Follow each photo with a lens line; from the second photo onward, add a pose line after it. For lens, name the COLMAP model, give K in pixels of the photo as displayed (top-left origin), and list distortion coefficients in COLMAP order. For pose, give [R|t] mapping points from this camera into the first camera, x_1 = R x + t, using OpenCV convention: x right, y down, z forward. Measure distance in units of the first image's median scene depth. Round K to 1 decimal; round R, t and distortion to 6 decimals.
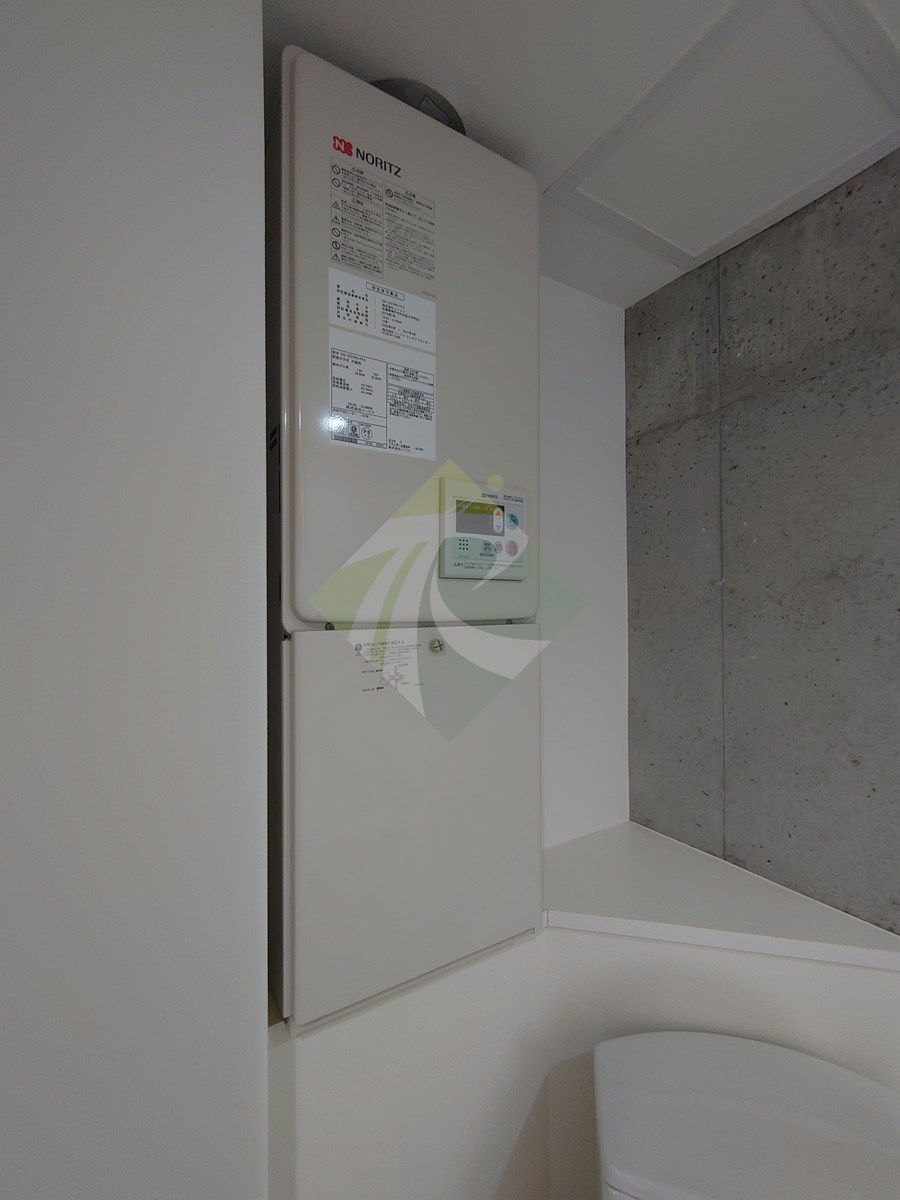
lens RADIAL K [[517.4, 0, 444.7], [0, 517.4, 597.8], [0, 0, 1]] dist [0.005632, -0.003015]
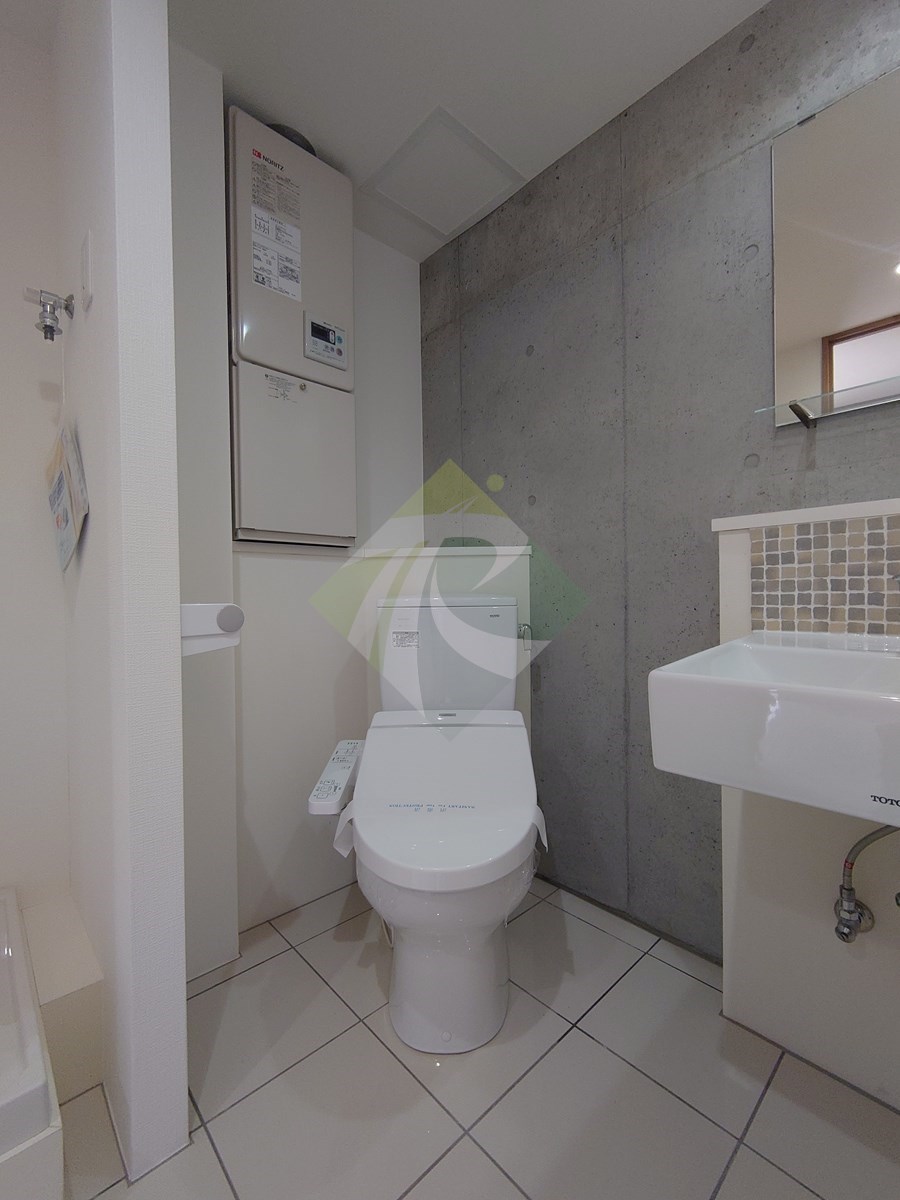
lens RADIAL K [[517.4, 0, 449.6], [0, 517.4, 601.0], [0, 0, 1]] dist [0.005632, -0.003015]
pose [[0.978055, -0.009389, 0.208133, 0.130297], [0.006148, 0.999850, 0.016209, 0.987724], [-0.208254, -0.014574, 0.977966, -1.331064]]
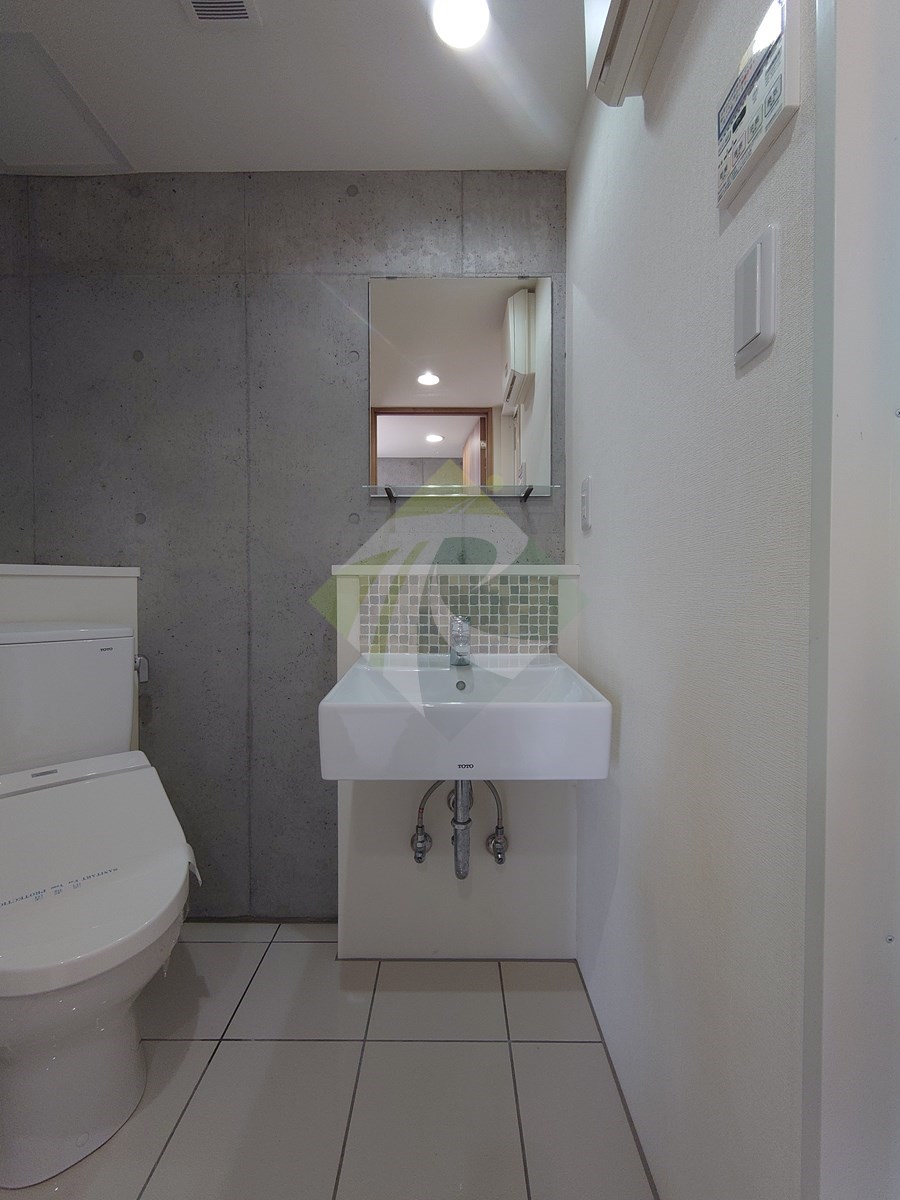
lens RADIAL K [[517.4, 0, 446.5], [0, 517.4, 600.8], [0, 0, 1]] dist [0.005632, -0.003015]
pose [[0.520994, -0.012954, 0.853462, -0.234110], [-0.009518, 0.999735, 0.020984, 0.847083], [-0.853507, -0.019055, 0.520732, -1.343260]]
